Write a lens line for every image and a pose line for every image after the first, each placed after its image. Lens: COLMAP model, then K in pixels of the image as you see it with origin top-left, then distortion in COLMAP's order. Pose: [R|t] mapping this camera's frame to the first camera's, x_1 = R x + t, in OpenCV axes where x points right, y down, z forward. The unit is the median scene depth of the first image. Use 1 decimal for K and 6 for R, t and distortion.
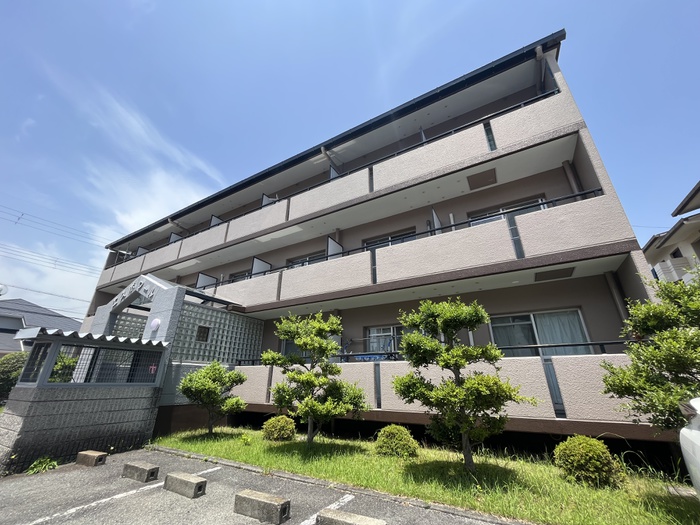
lens RADIAL K [[280.9, 0, 379.5], [0, 280.9, 262.2], [0, 0, 1]] dist [-0.000633, -0.000070]
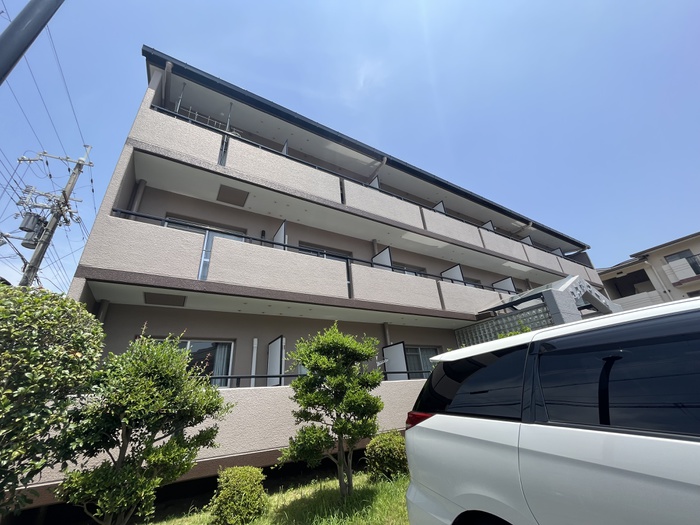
lens RADIAL K [[280.9, 0, 379.5], [0, 280.9, 262.2], [0, 0, 1]] dist [-0.000633, -0.000070]
pose [[0.500547, 0.354053, 0.790000, -0.730935], [-0.273474, 0.930485, -0.243740, 0.158368], [-0.821380, -0.094041, 0.562576, 0.347336]]
